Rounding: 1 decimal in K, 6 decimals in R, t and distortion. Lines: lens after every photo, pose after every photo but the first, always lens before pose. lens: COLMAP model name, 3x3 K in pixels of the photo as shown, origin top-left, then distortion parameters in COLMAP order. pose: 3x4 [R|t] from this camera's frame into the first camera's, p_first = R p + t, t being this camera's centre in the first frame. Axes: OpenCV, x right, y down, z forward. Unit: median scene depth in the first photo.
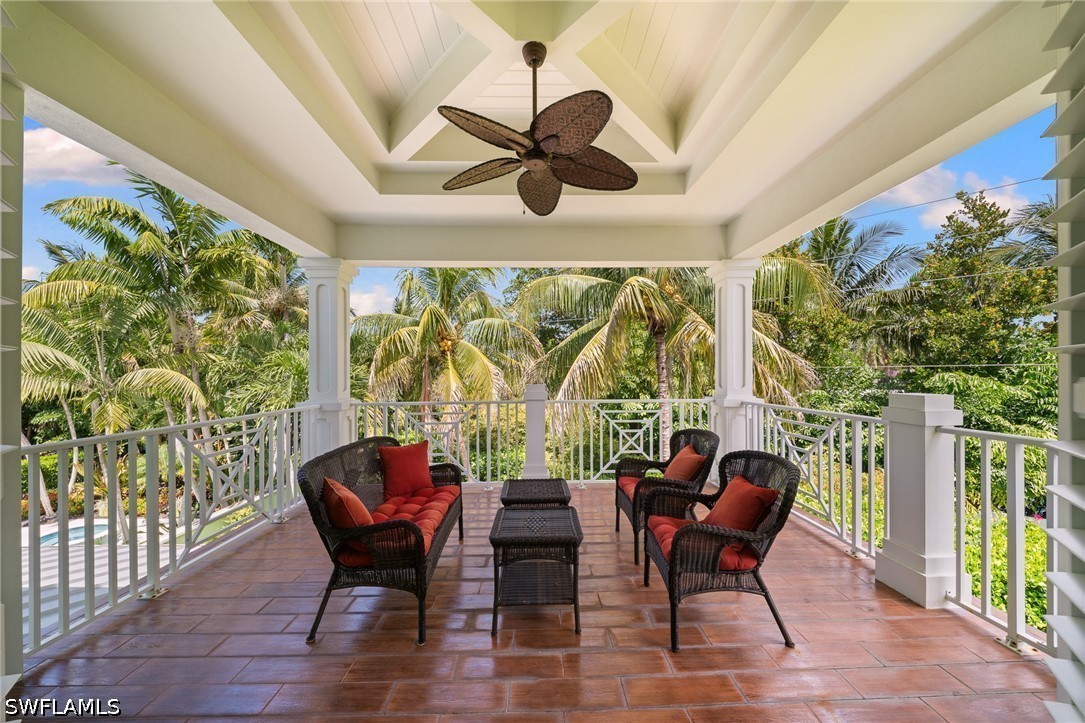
lens RADIAL K [[386.3, 0, 546.3], [0, 386.3, 368.6], [0, 0, 1]] dist [-0.000534, -0.000207]
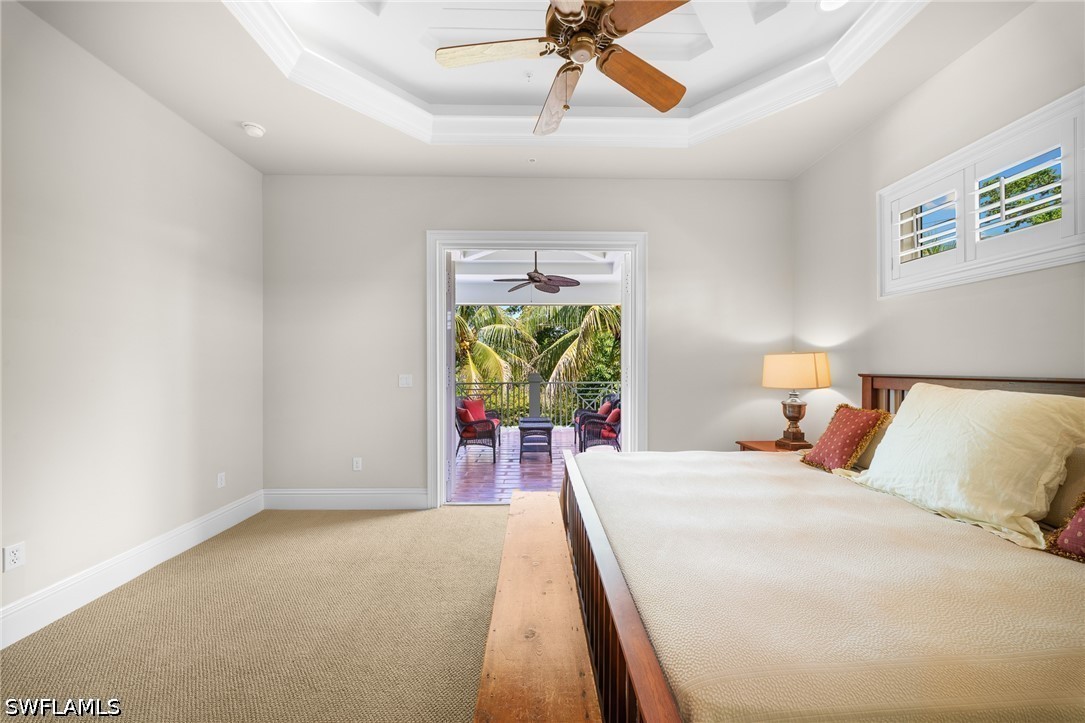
lens RADIAL K [[386.3, 0, 546.3], [0, 386.3, 368.6], [0, 0, 1]] dist [-0.000534, -0.000207]
pose [[0.999941, 0.006345, 0.008845, 0.005980], [-0.006483, 0.999856, 0.015659, -0.004130], [-0.008744, -0.015715, 0.999838, -0.497448]]
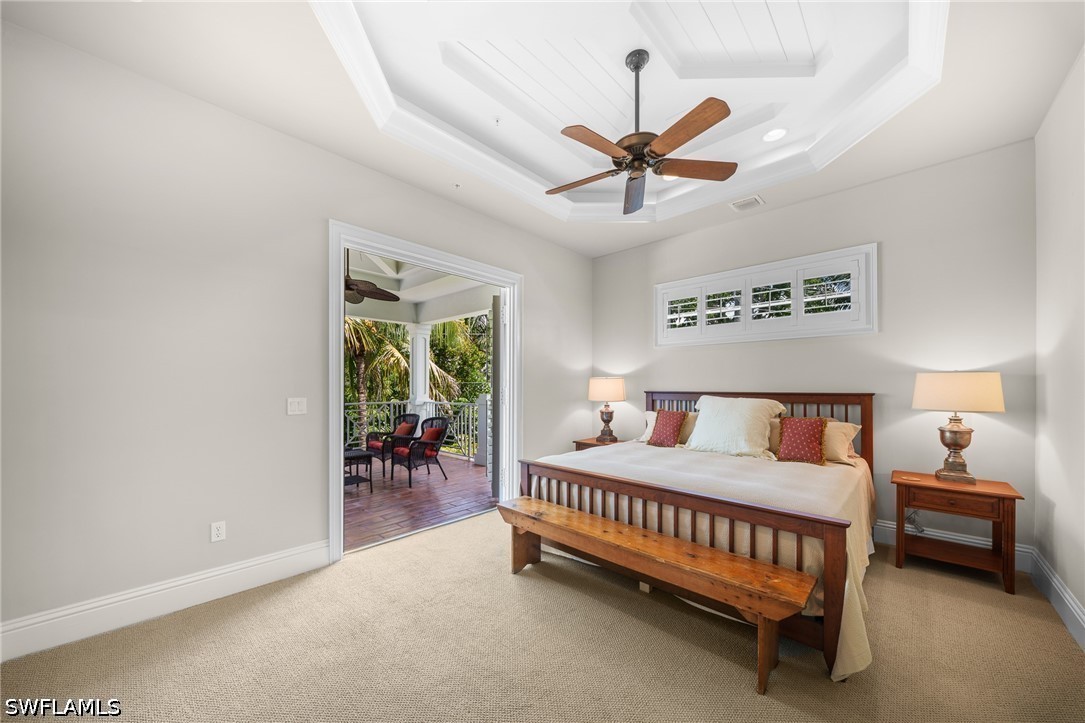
lens RADIAL K [[390.7, 0, 539.7], [0, 390.7, 386.1], [0, 0, 1]] dist [0.001464, -0.000014]
pose [[0.696643, 0.005042, 0.717400, -0.282503], [-0.012190, 0.999914, 0.004811, -0.004228], [-0.717314, -0.012097, 0.696645, -0.439664]]
